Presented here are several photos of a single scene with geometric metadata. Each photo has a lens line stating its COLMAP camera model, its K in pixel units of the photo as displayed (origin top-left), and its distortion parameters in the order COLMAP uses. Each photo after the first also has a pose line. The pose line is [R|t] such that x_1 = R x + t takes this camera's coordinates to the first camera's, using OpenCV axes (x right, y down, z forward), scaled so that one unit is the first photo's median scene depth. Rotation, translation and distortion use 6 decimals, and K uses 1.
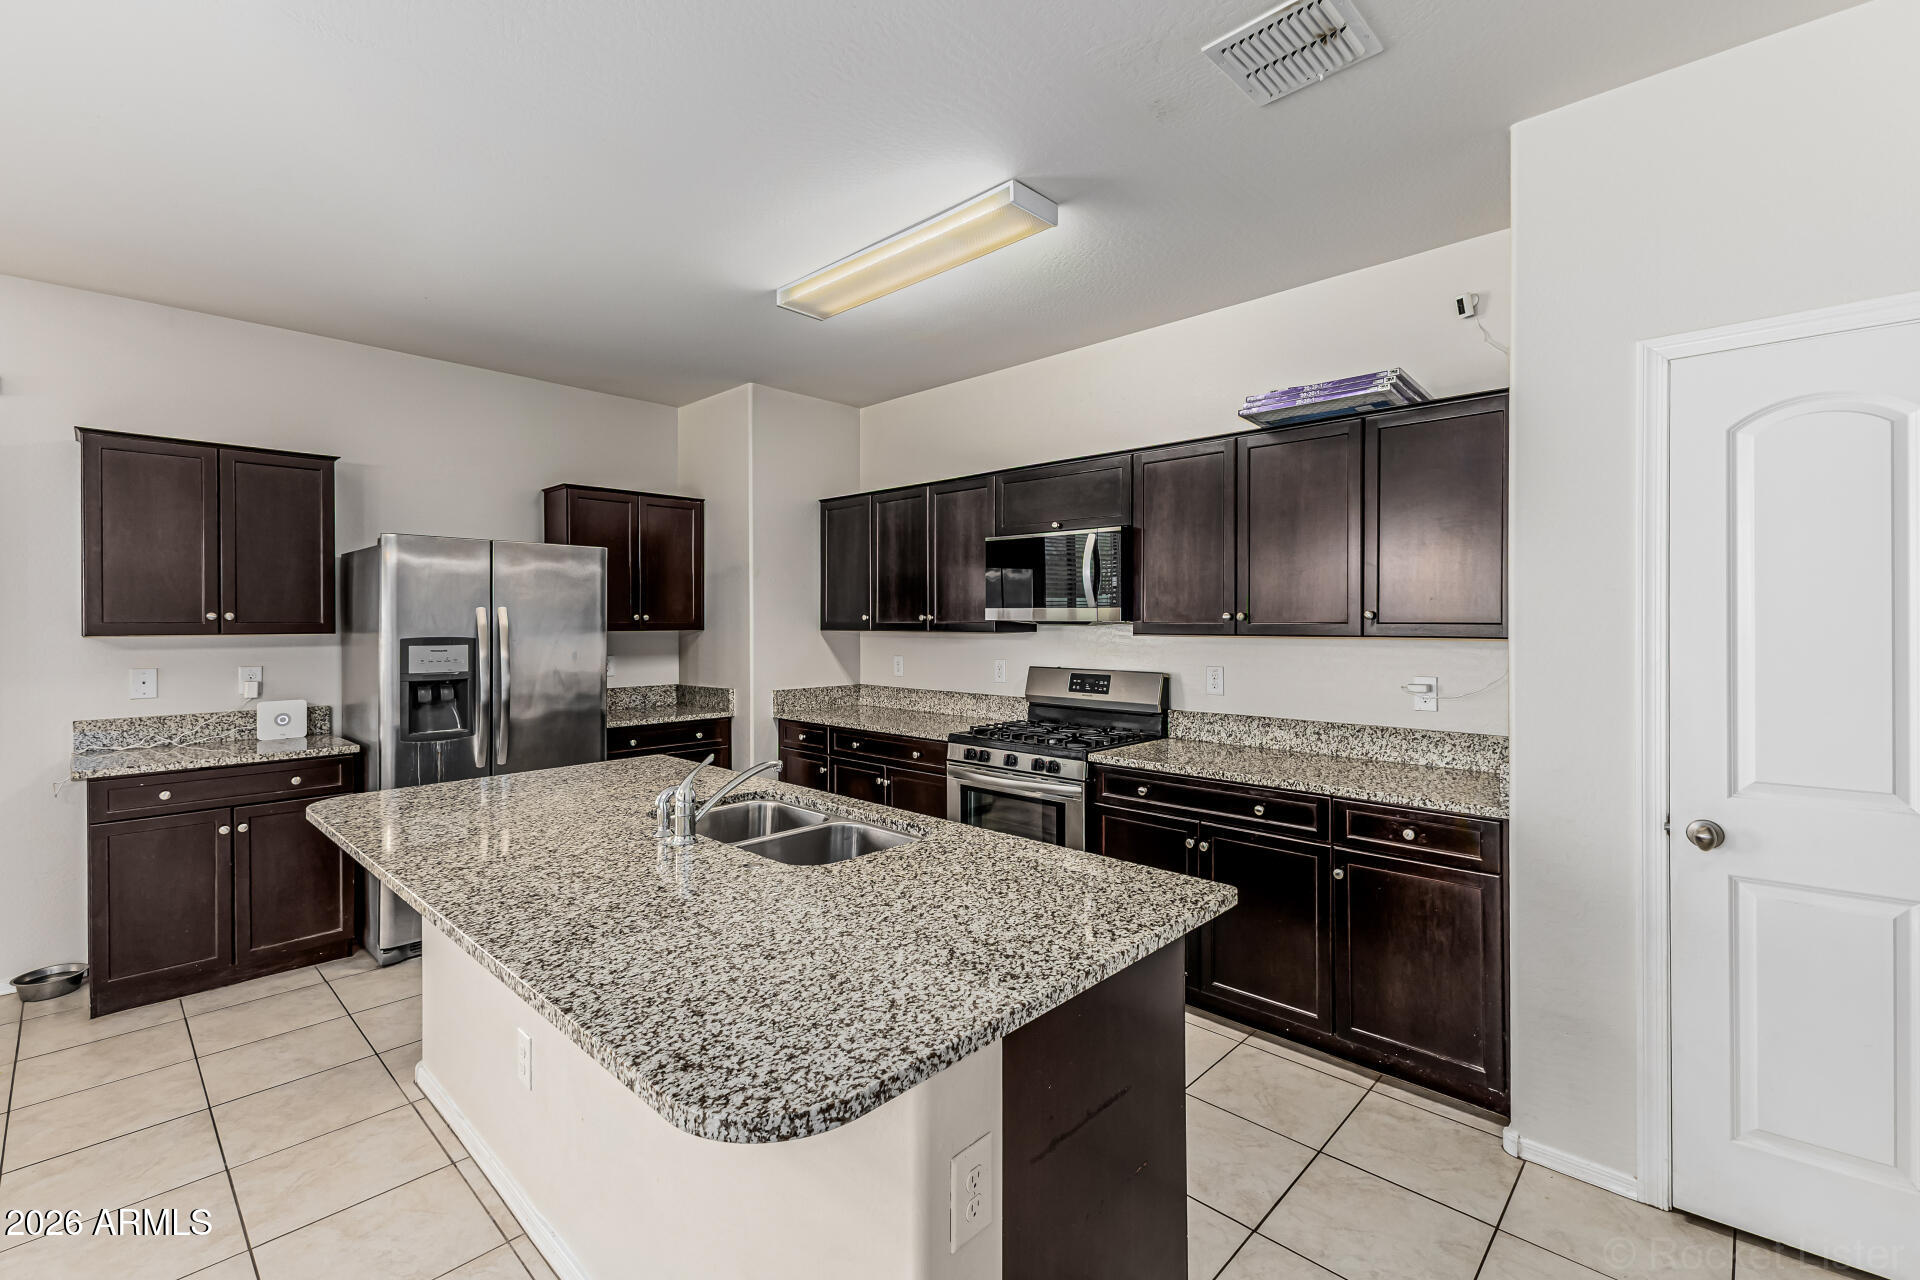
lens RADIAL K [[834.2, 0, 963.0], [0, 834.2, 646.8], [0, 0, 1]] dist [0.009212, -0.000177]
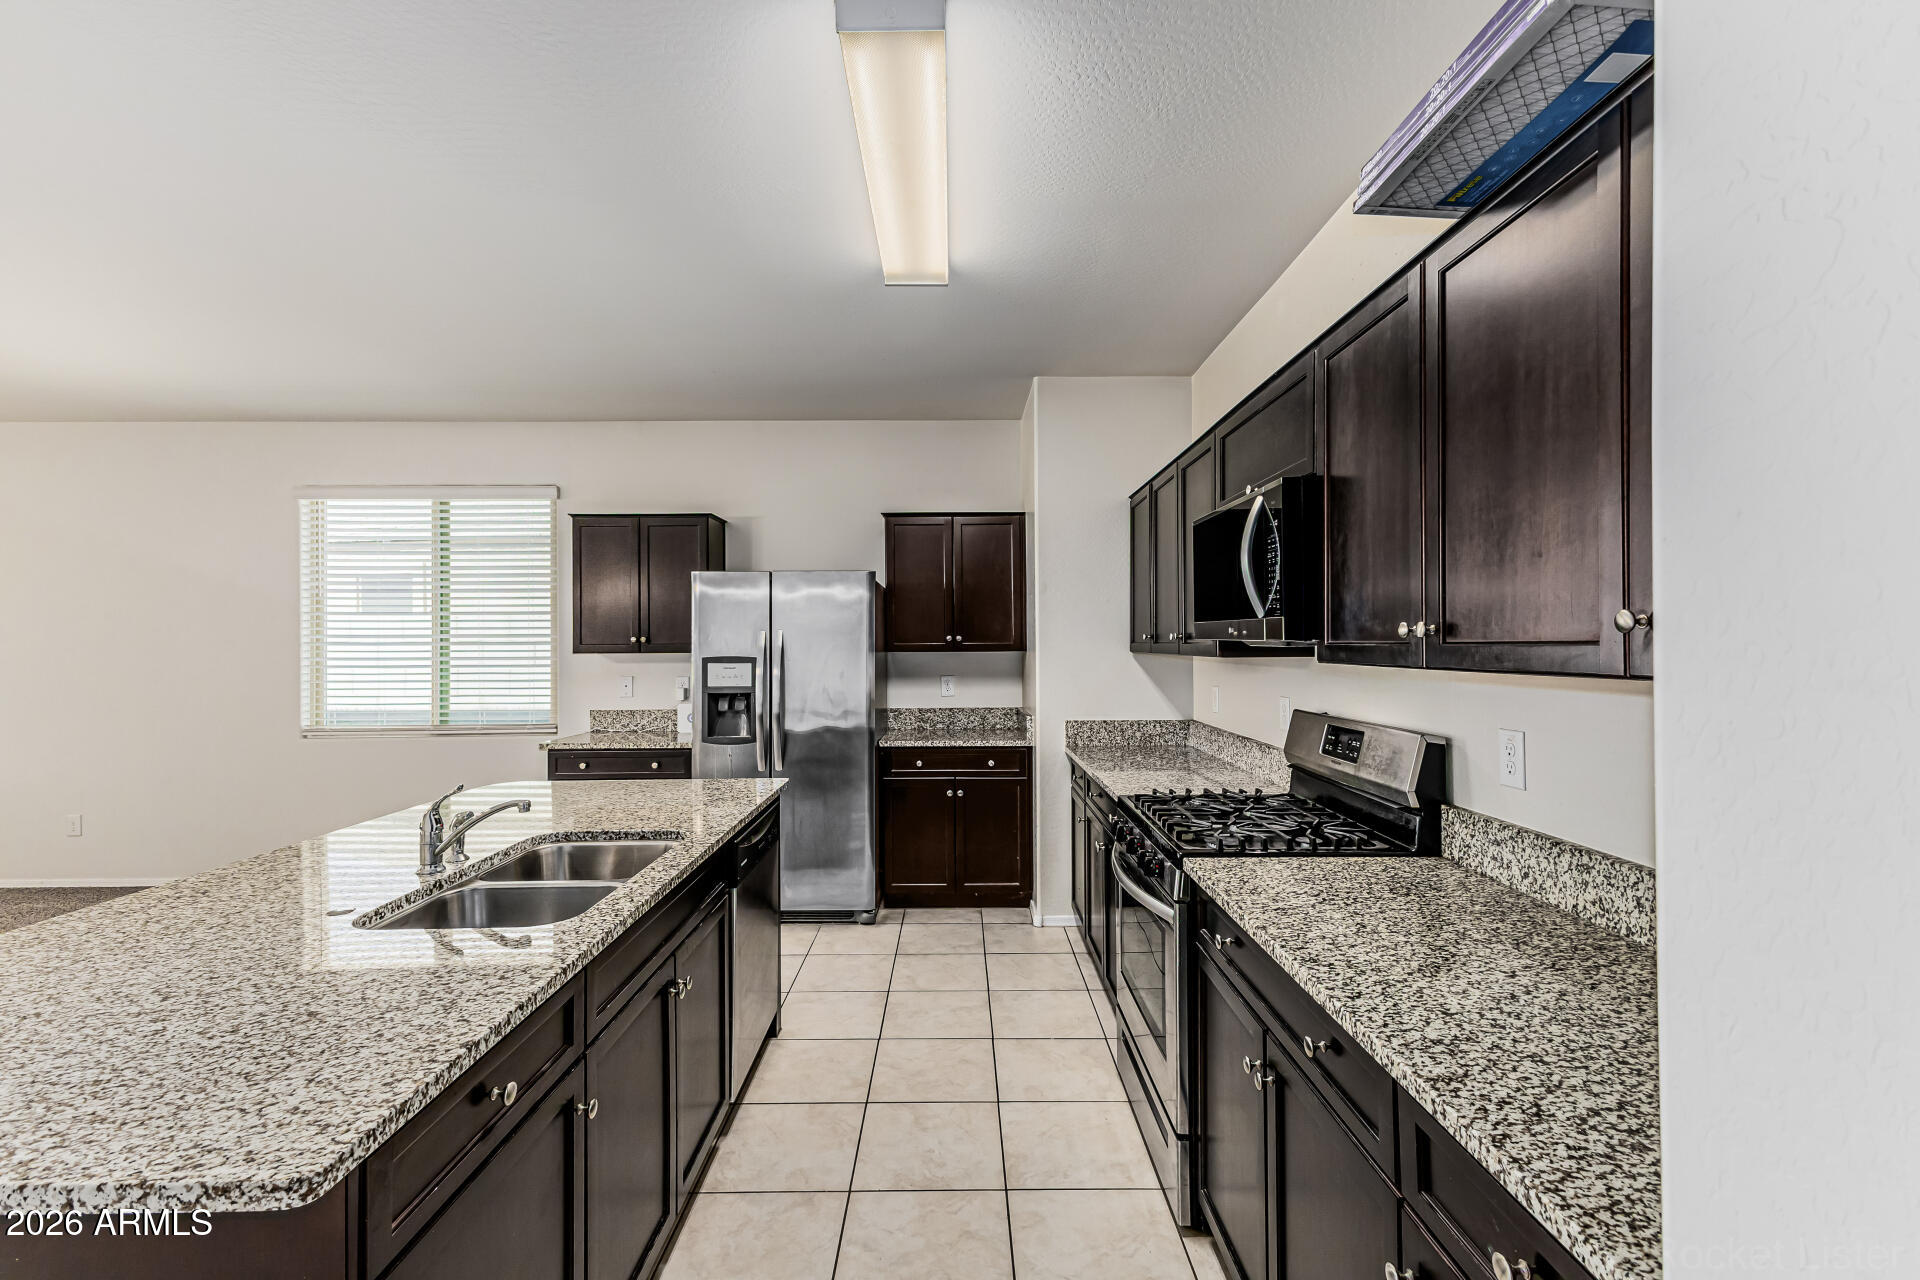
lens RADIAL K [[834.2, 0, 963.0], [0, 834.2, 646.8], [0, 0, 1]] dist [0.009212, -0.000177]
pose [[0.695126, 0.001580, -0.718886, 0.418705], [-0.018126, 0.999718, -0.015329, -0.012399], [0.718659, 0.023686, 0.694959, 0.400844]]
